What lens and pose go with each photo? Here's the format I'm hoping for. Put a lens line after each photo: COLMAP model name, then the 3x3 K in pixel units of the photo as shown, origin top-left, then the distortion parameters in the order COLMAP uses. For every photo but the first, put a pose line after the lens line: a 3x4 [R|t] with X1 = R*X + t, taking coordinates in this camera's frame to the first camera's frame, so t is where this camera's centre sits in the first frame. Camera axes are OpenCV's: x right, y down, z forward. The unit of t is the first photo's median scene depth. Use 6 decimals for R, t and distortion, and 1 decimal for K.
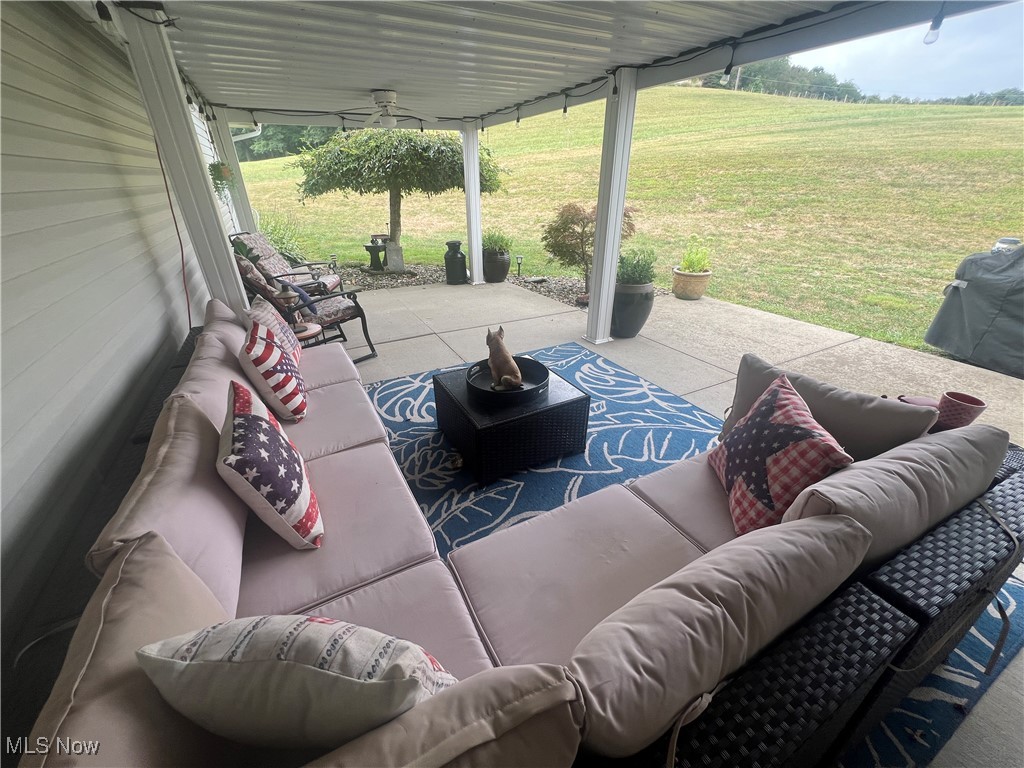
lens RADIAL K [[408.6, 0, 508.3], [0, 408.6, 385.0], [0, 0, 1]] dist [-0.003095, 0.000452]
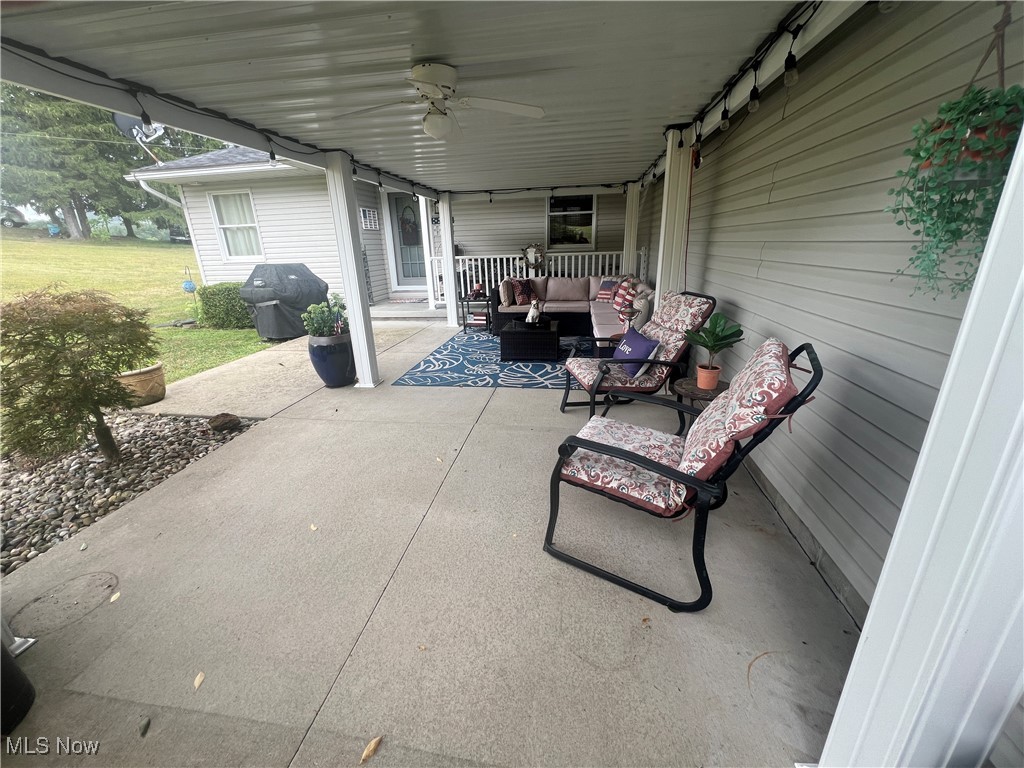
lens RADIAL K [[408.6, 0, 512.2], [0, 408.6, 387.9], [0, 0, 1]] dist [-0.003095, 0.000452]
pose [[-0.804264, -0.165531, 0.570753, -0.846876], [0.305350, 0.708837, 0.635855, -0.820626], [-0.509824, 0.685675, -0.519547, 1.686588]]
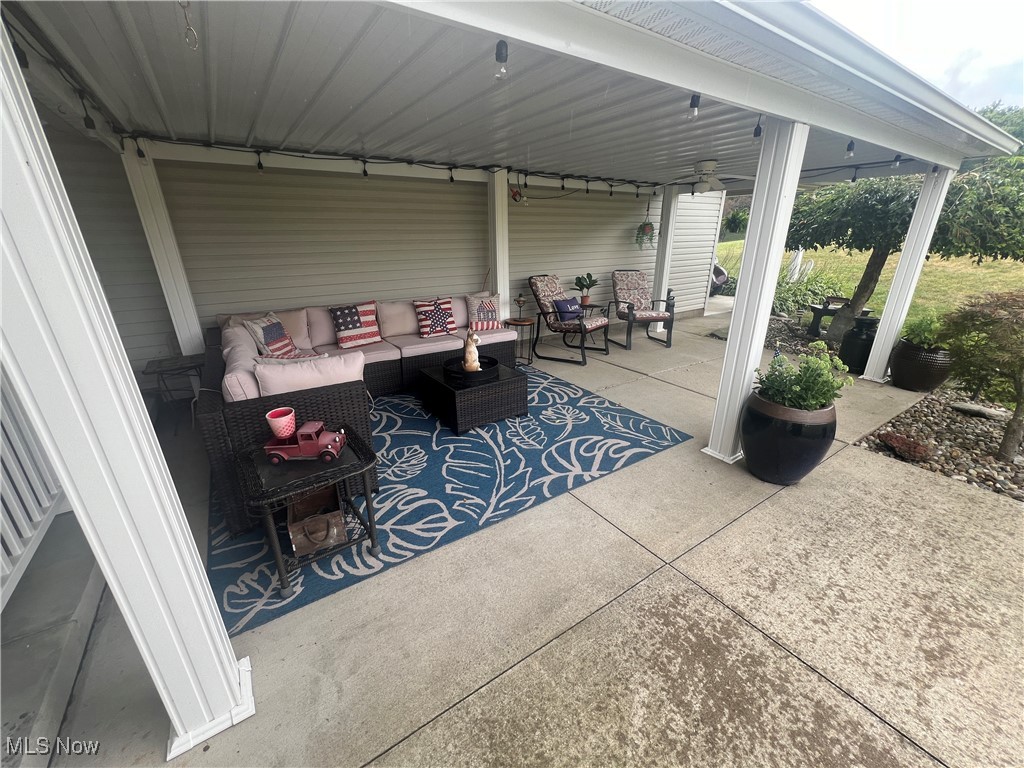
lens RADIAL K [[408.6, 0, 510.0], [0, 408.6, 382.6], [0, 0, 1]] dist [-0.003095, 0.000452]
pose [[0.118251, 0.352506, -0.928308, 0.985610], [-0.449596, 0.852559, 0.266470, -0.297154], [0.885370, 0.385853, 0.259301, 0.530851]]
